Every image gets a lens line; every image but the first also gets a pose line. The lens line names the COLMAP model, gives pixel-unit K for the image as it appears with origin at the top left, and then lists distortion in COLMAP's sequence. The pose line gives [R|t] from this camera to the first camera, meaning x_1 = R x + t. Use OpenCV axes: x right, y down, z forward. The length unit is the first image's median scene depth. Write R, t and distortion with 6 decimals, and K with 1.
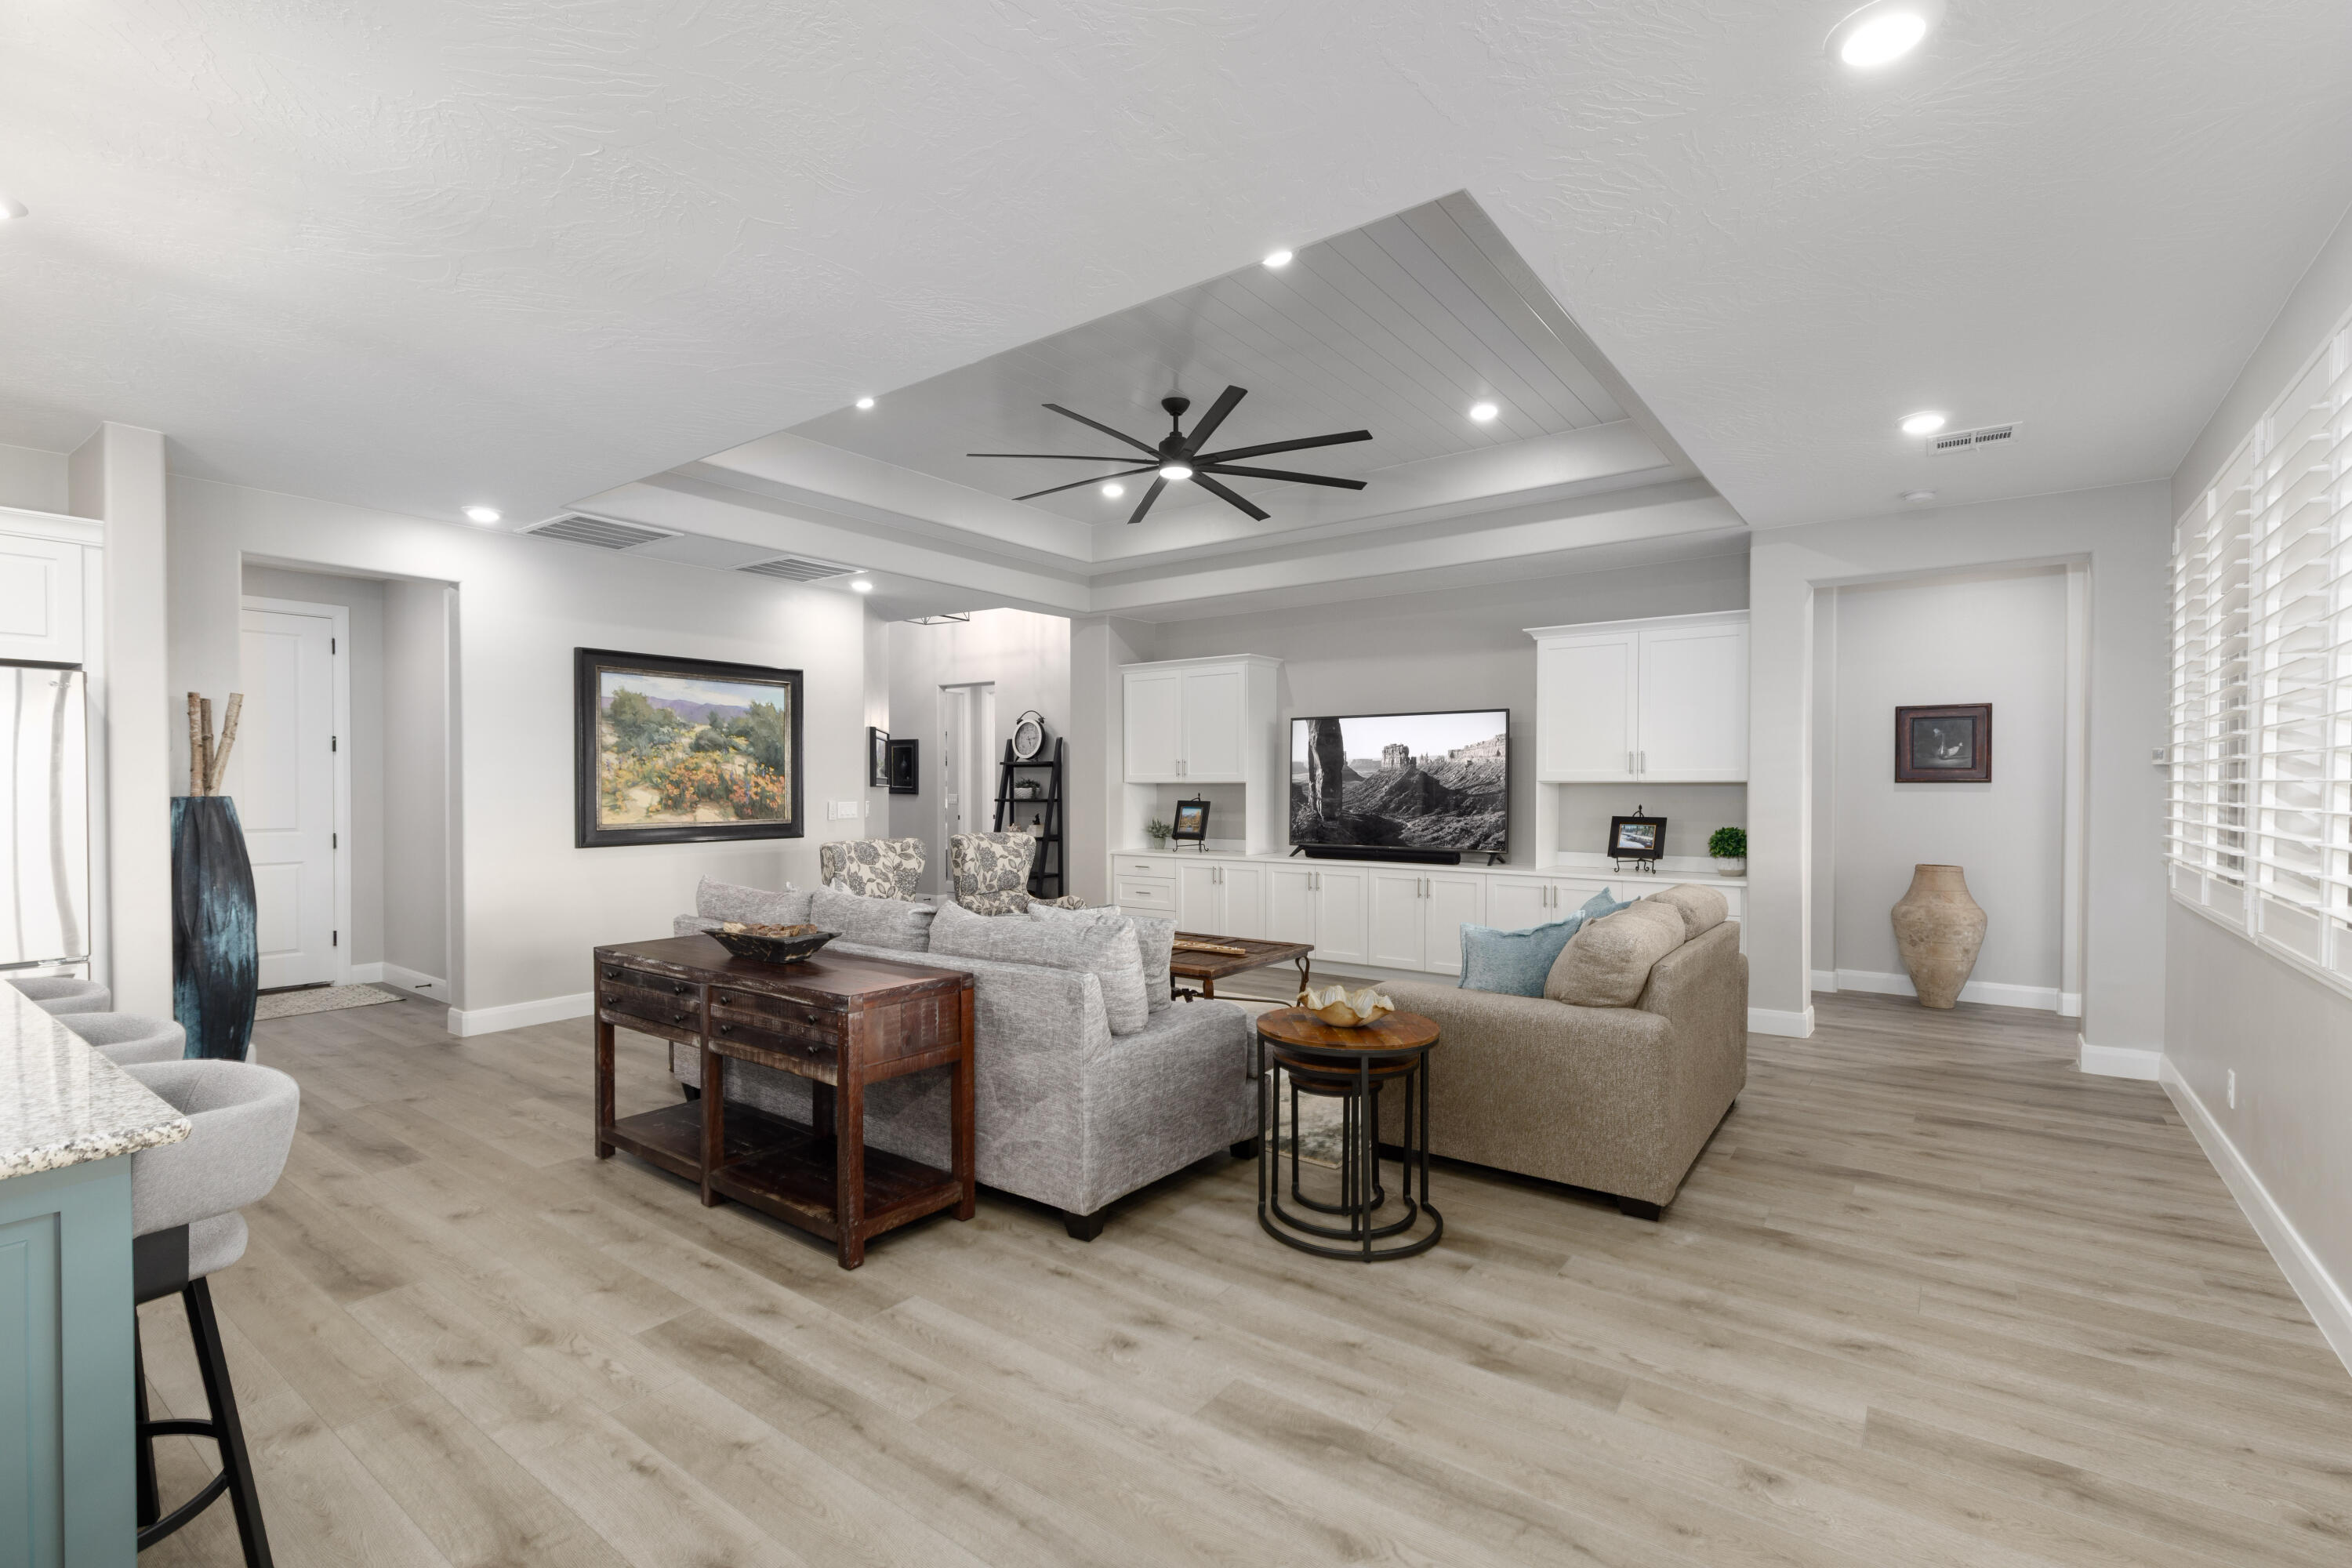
lens RADIAL K [[1050.9, 0, 1187.6], [0, 1050.9, 797.3], [0, 0, 1]] dist [0.007327, -0.001248]
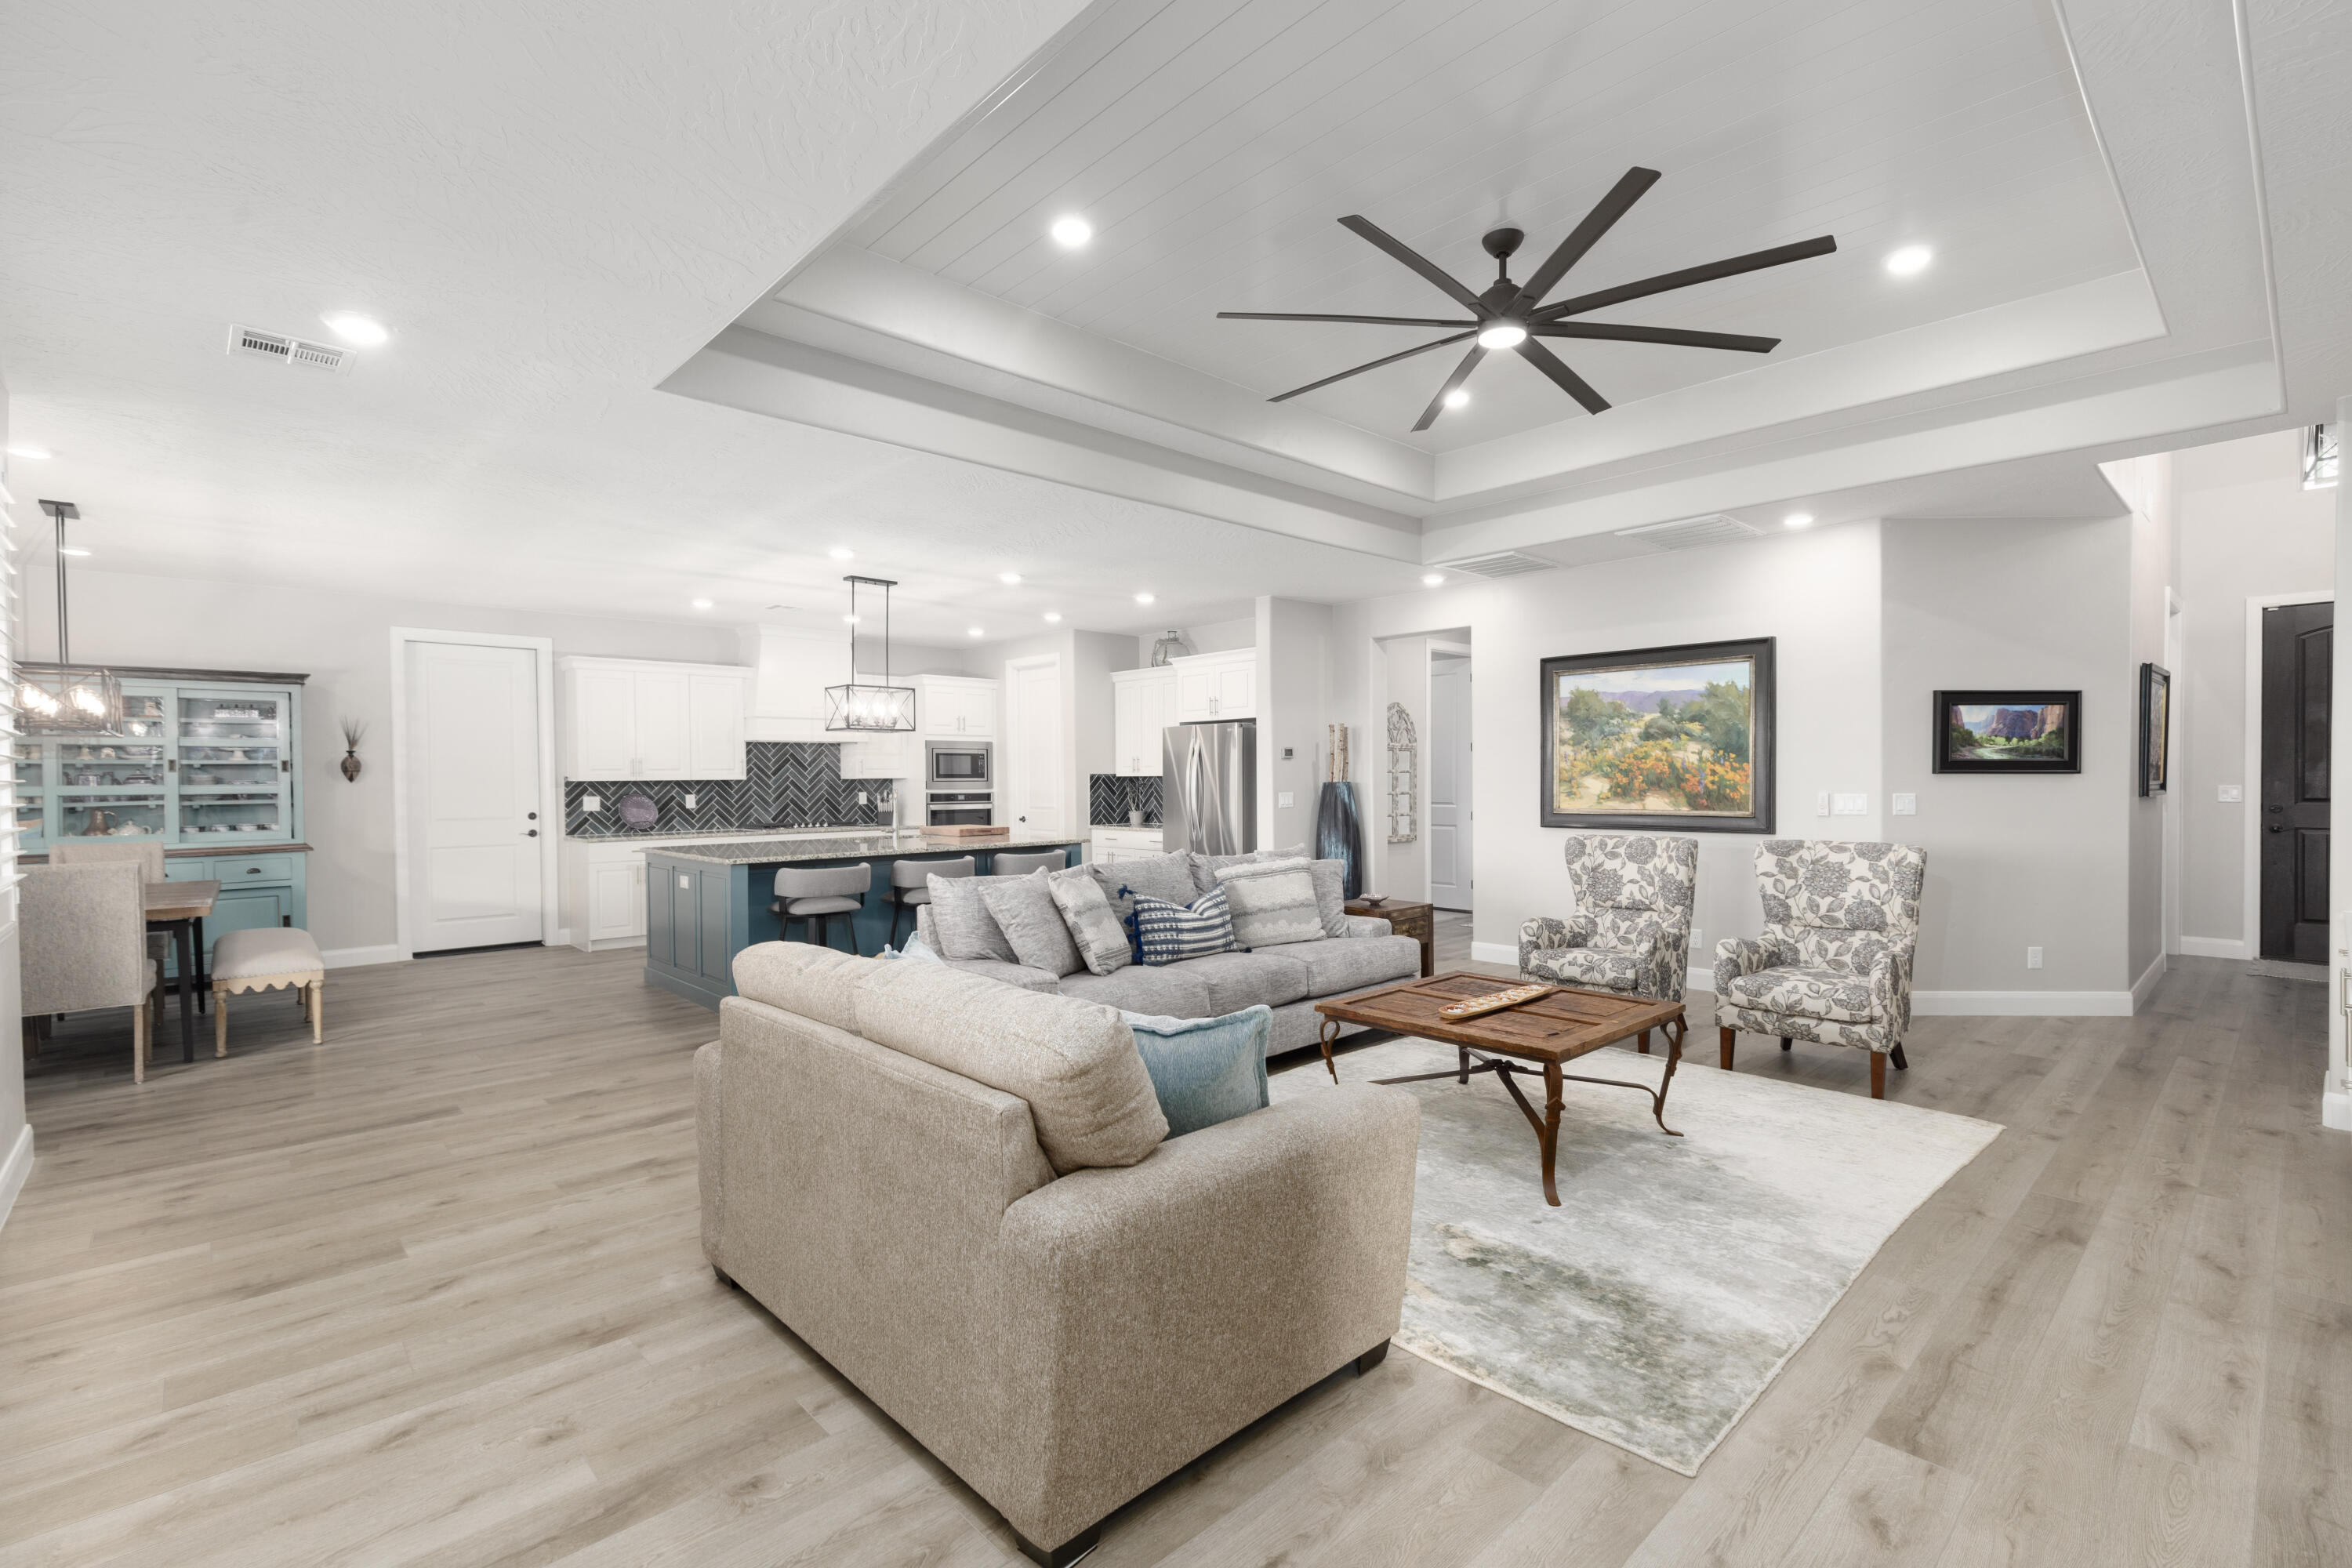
lens RADIAL K [[1050.9, 0, 1189.2], [0, 1050.9, 793.4], [0, 0, 1]] dist [0.007327, -0.001248]
pose [[-0.180391, 0.017546, -0.983439, 0.600806], [-0.004856, 0.999813, 0.018729, -0.009397], [0.983583, 0.008154, -0.180272, 0.751304]]
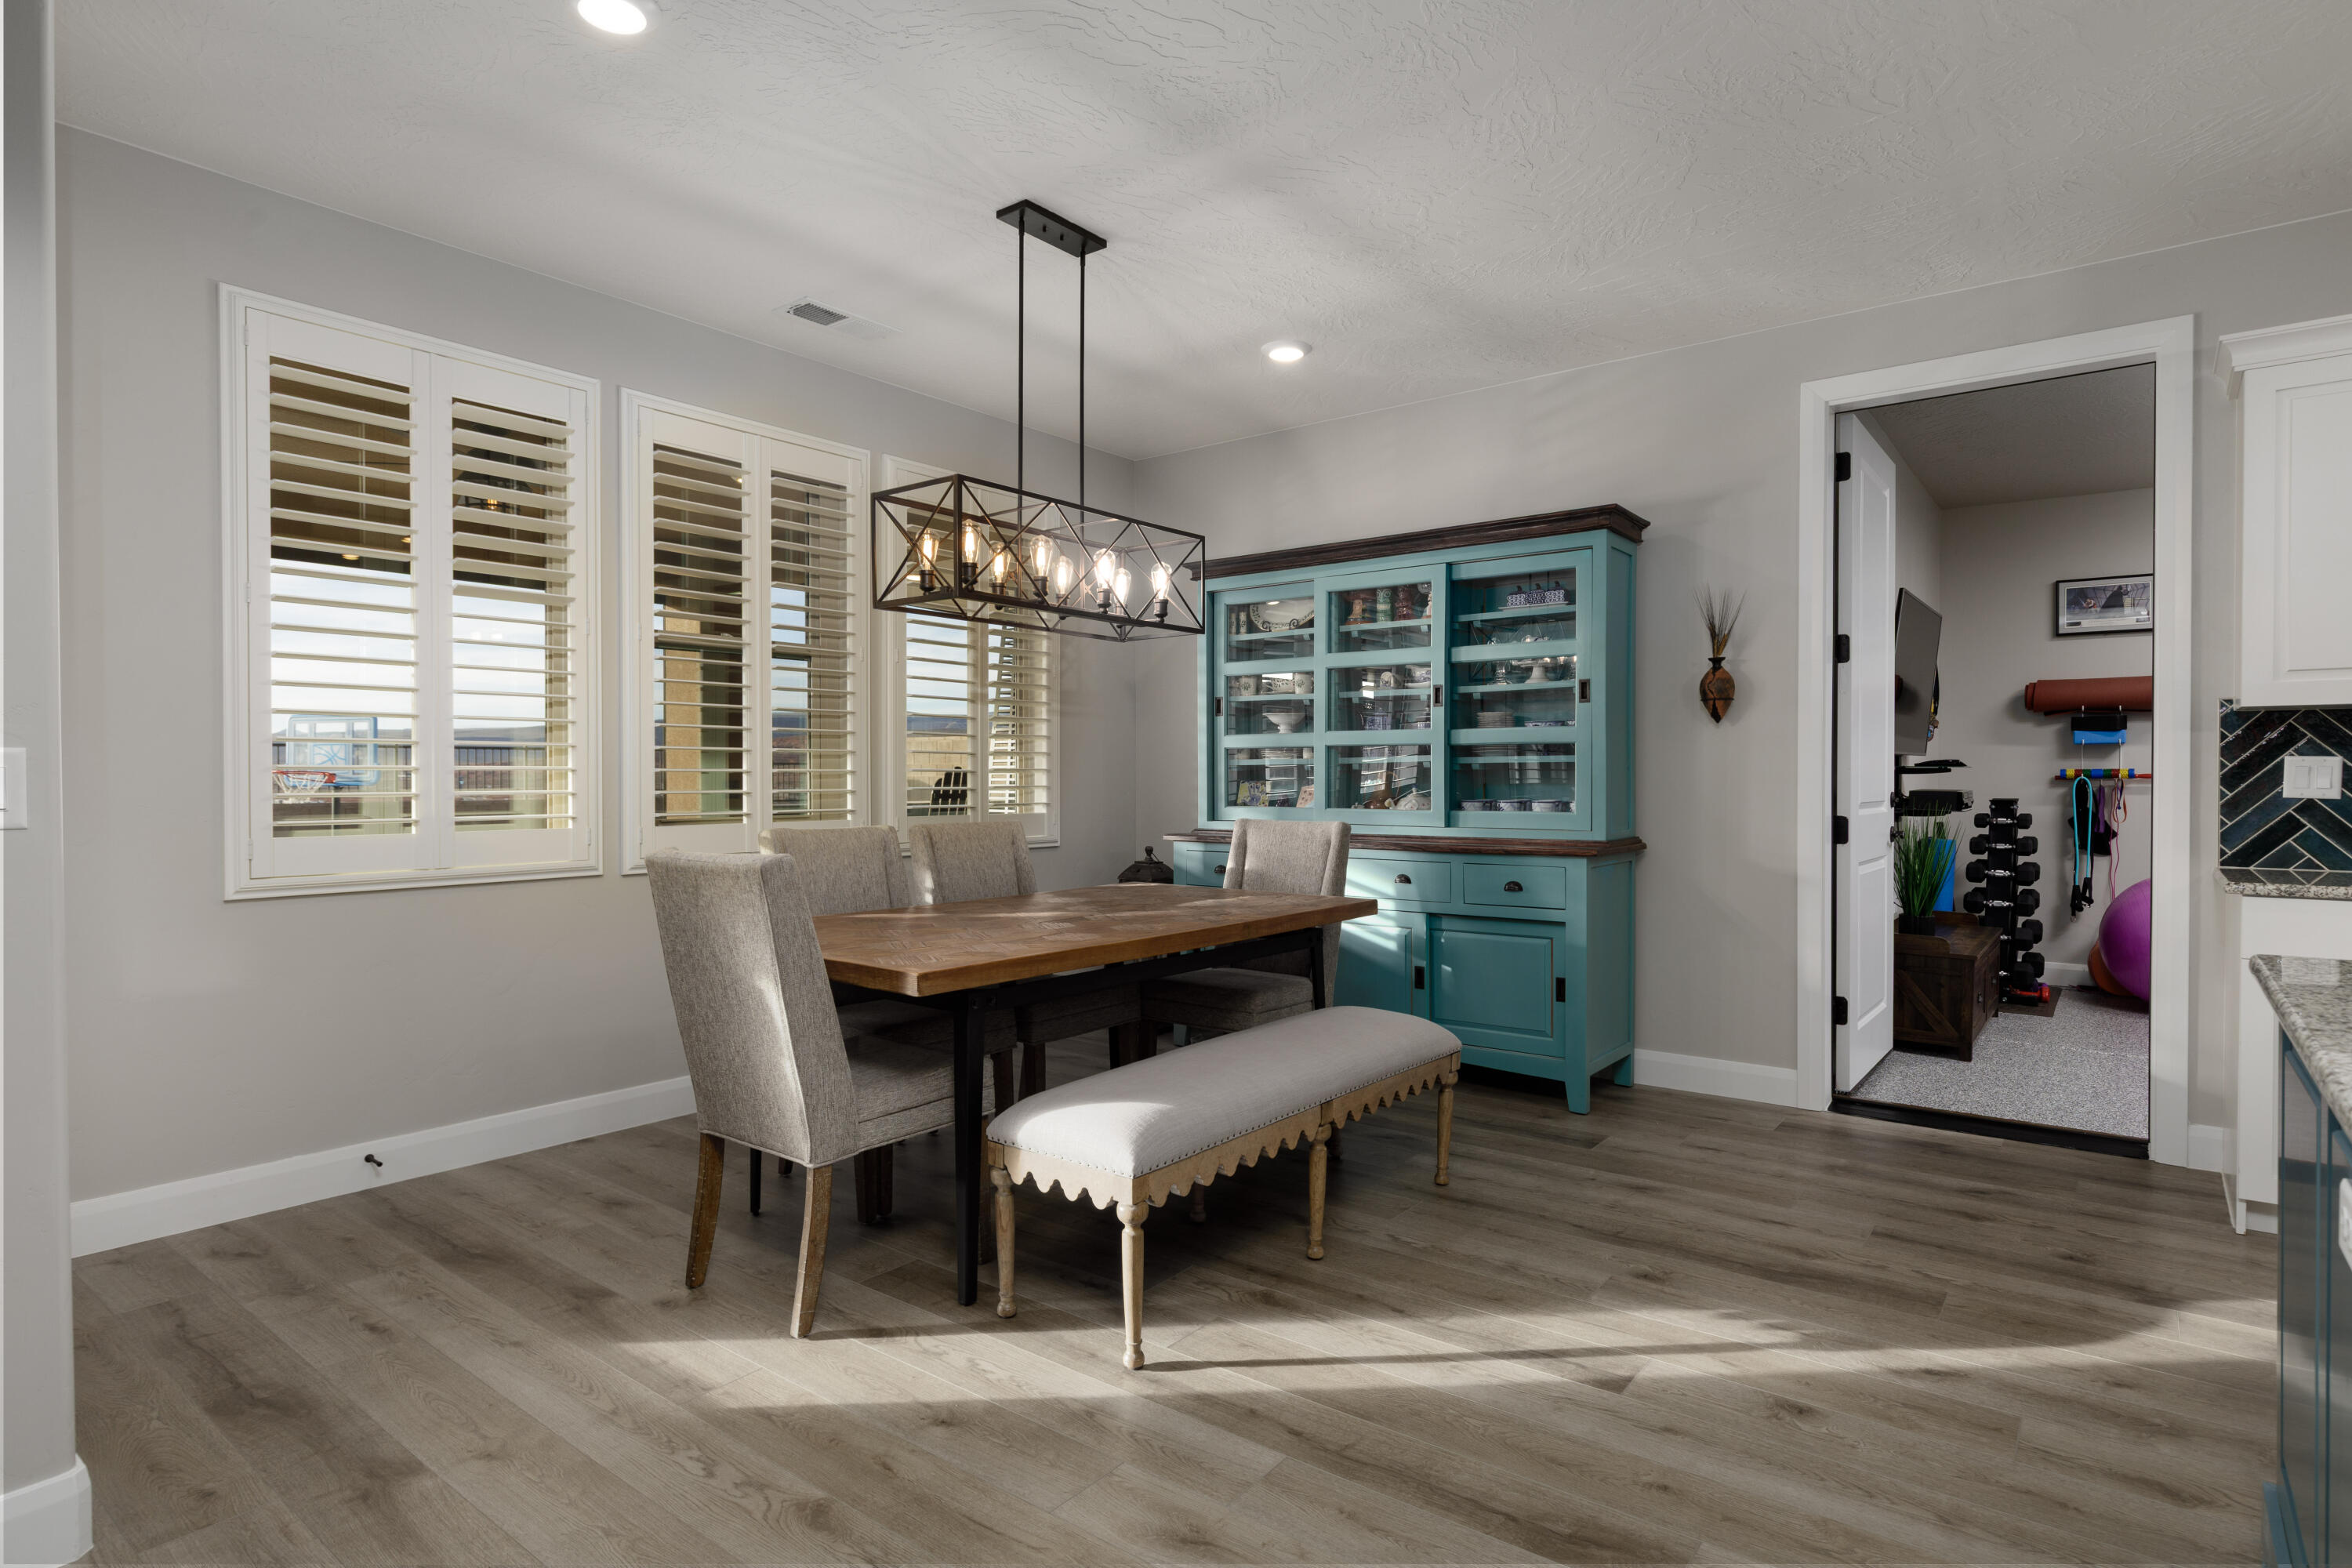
lens RADIAL K [[1220.5, 0, 1192.0], [0, 1220.5, 789.6], [0, 0, 1]] dist [-0.001804, 0.000293]
pose [[-0.999795, 0.001496, 0.020213, -0.104033], [0.002026, 0.999655, 0.026184, 0.022820], [-0.020167, 0.026219, -0.999453, 0.297284]]
